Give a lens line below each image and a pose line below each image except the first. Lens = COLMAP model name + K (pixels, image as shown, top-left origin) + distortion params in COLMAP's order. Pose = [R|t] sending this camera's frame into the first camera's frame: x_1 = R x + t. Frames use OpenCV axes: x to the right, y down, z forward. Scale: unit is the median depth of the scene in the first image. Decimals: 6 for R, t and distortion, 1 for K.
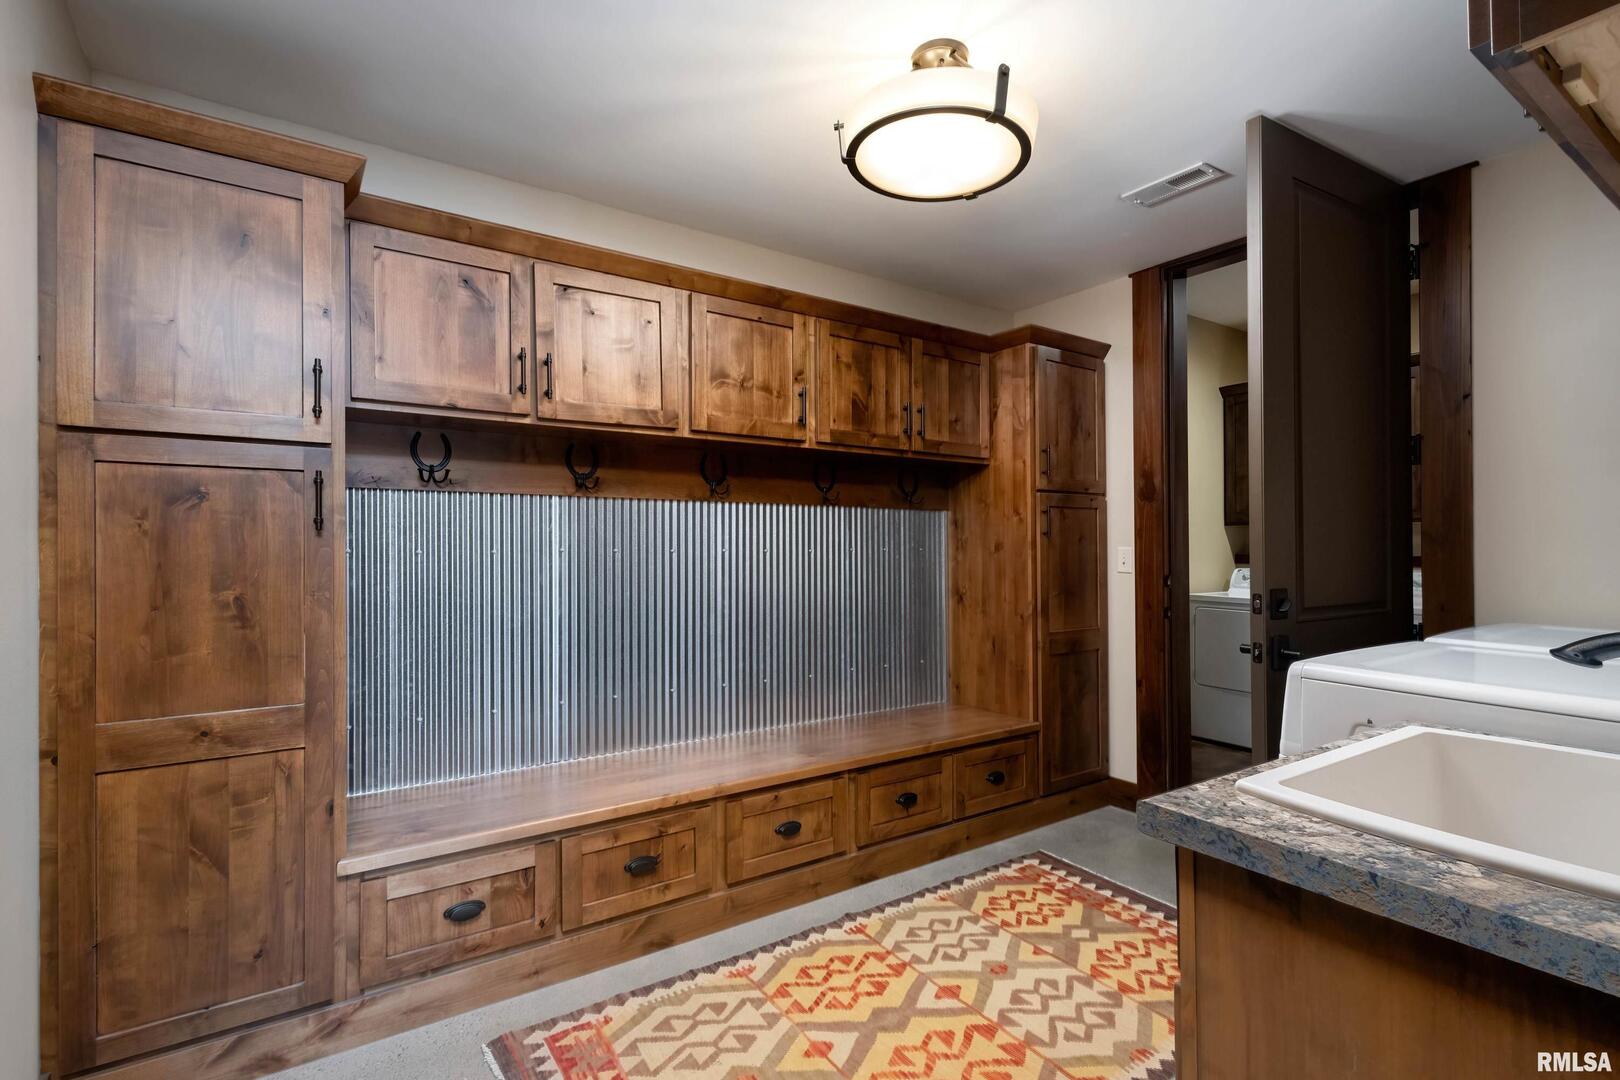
lens RADIAL K [[757.4, 0, 801.7], [0, 757.4, 551.6], [0, 0, 1]] dist [0.012241, -0.000727]
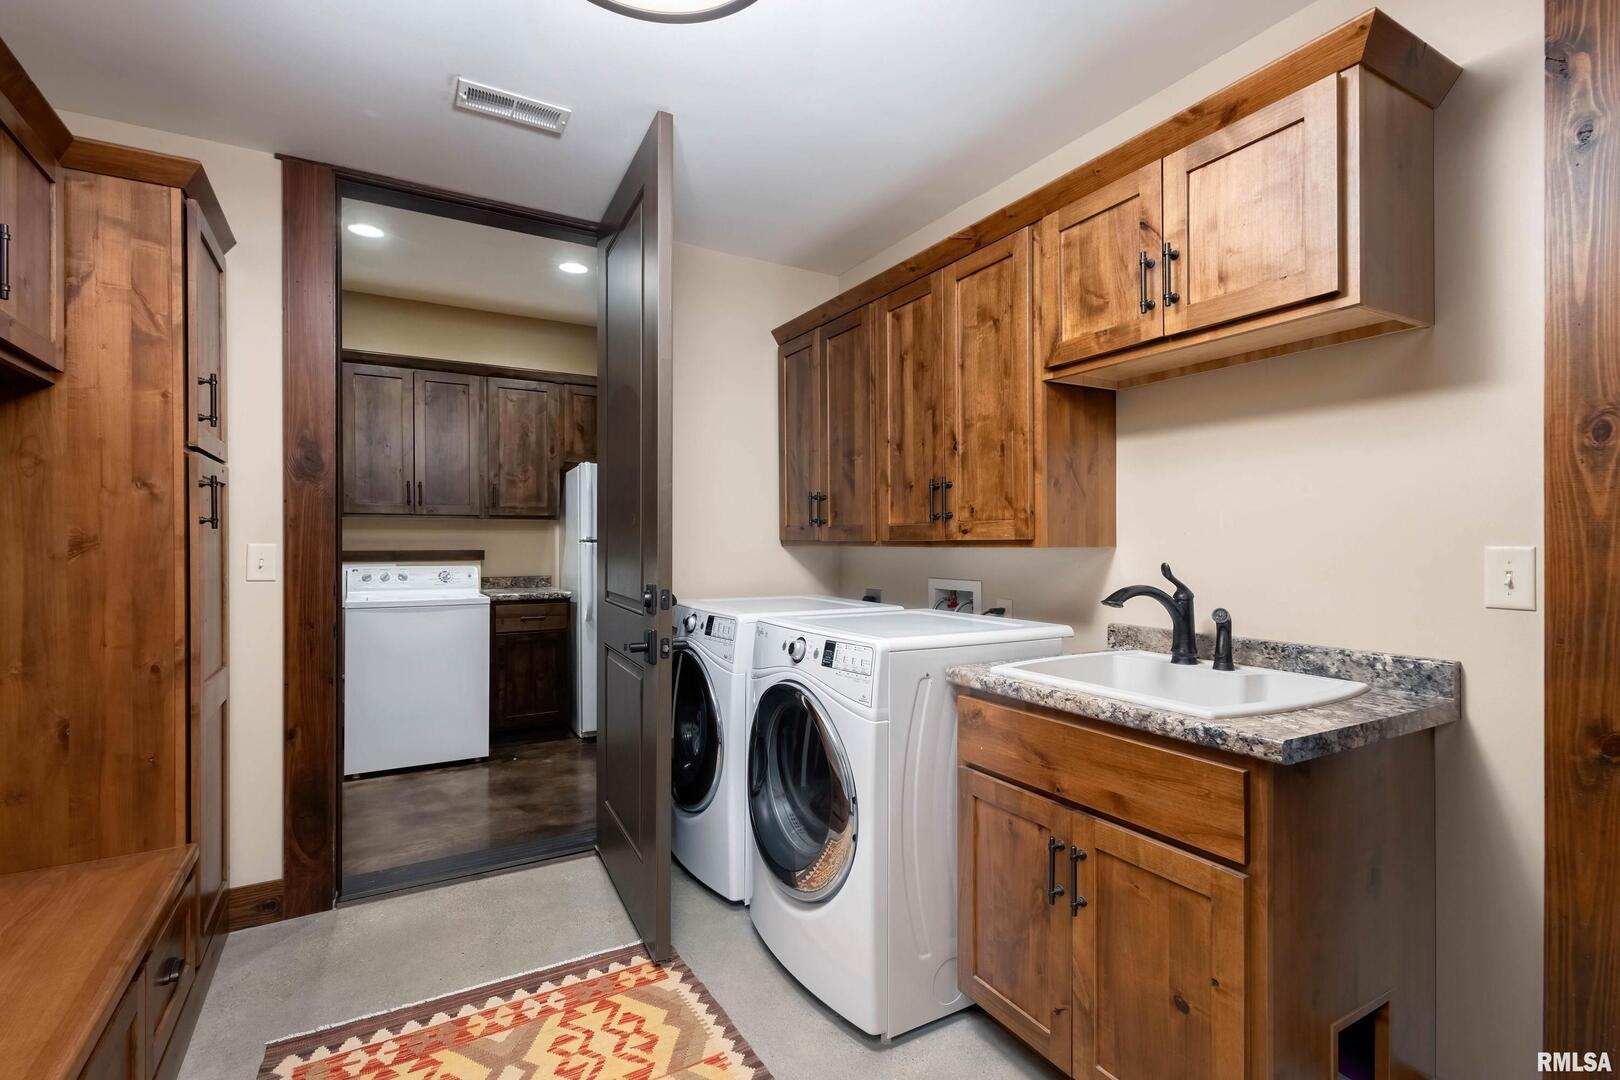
lens RADIAL K [[757.4, 0, 824.4], [0, 757.4, 542.2], [0, 0, 1]] dist [0.012241, -0.000727]
pose [[0.057781, -0.005476, 0.998314, -0.294541], [0.008716, 0.999950, 0.004980, -0.008253], [-0.998291, 0.008414, 0.057825, 0.563518]]
